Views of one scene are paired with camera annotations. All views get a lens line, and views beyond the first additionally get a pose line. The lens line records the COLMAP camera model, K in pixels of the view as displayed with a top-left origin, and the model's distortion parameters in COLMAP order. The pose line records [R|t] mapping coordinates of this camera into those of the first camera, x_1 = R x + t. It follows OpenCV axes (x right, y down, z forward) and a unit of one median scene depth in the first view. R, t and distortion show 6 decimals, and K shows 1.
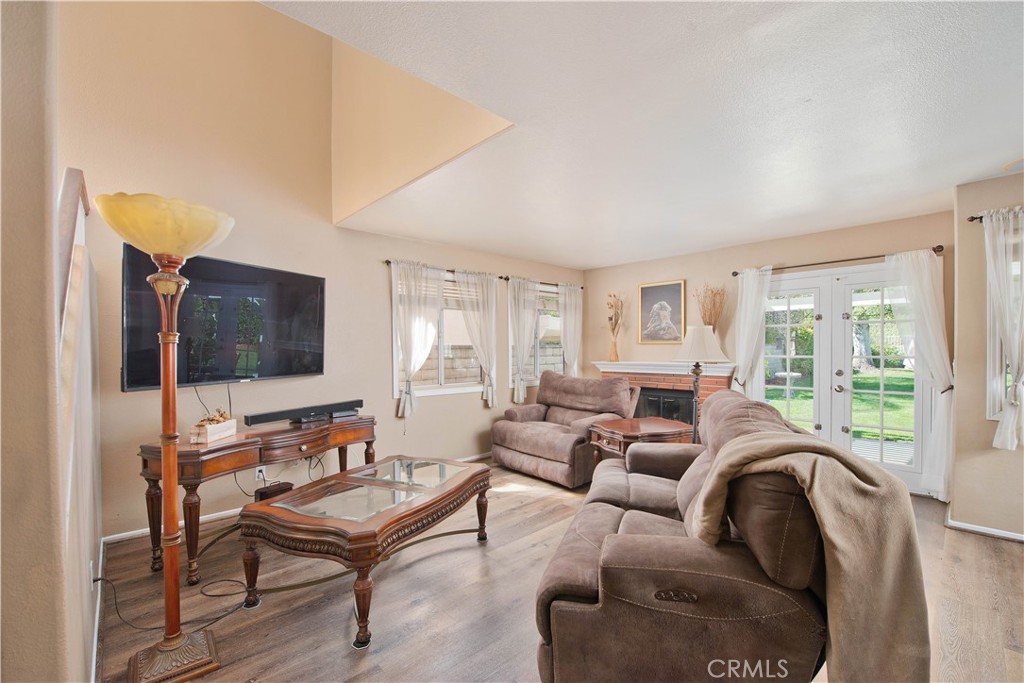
lens RADIAL K [[434.2, 0, 510.6], [0, 434.2, 351.6], [0, 0, 1]] dist [-0.016667, -0.000227]
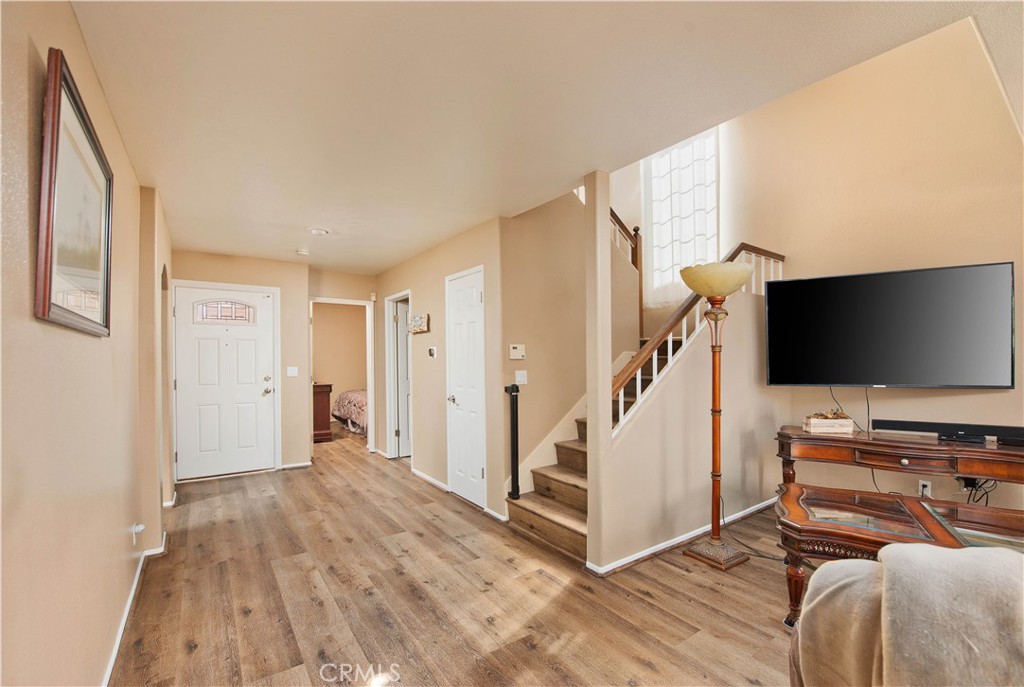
lens RADIAL K [[434.2, 0, 510.6], [0, 434.2, 353.6], [0, 0, 1]] dist [-0.016667, -0.000227]
pose [[-0.133649, -0.007412, -0.991001, 0.323381], [0.001412, 0.999970, -0.007670, -0.002038], [0.991028, -0.002424, -0.133634, 0.166072]]
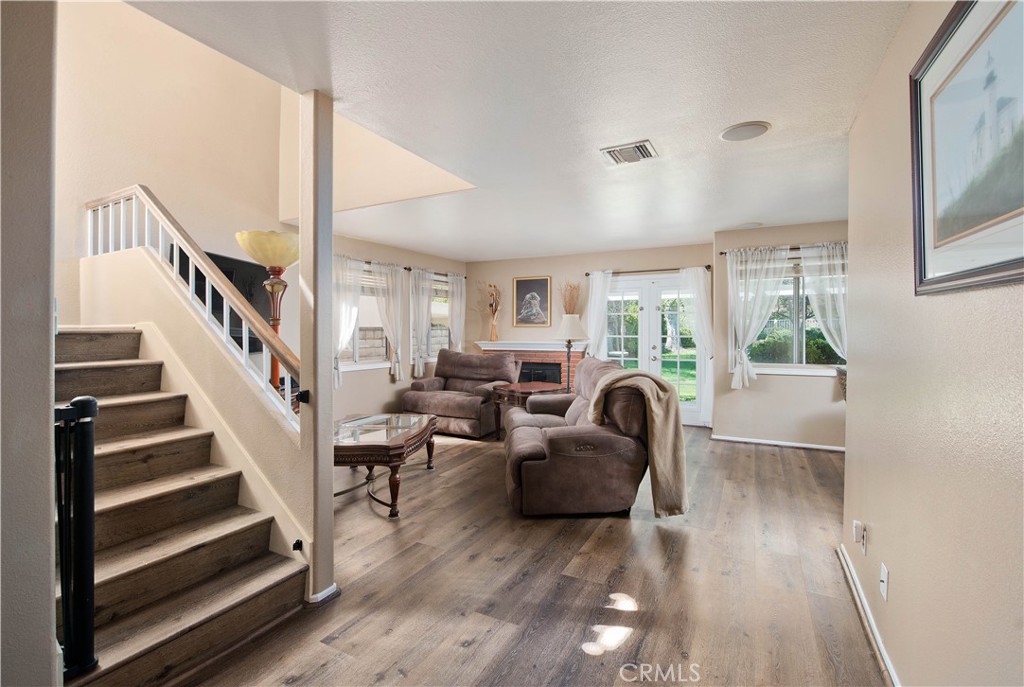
lens RADIAL K [[484.4, 0, 490.3], [0, 484.4, 328.9], [0, 0, 1]] dist [-0.003336, -0.000330]
pose [[0.949338, 0.003984, 0.314233, -0.227643], [-0.000585, 0.999940, -0.010910, 0.004453], [-0.314257, 0.010174, 0.949283, -0.315218]]
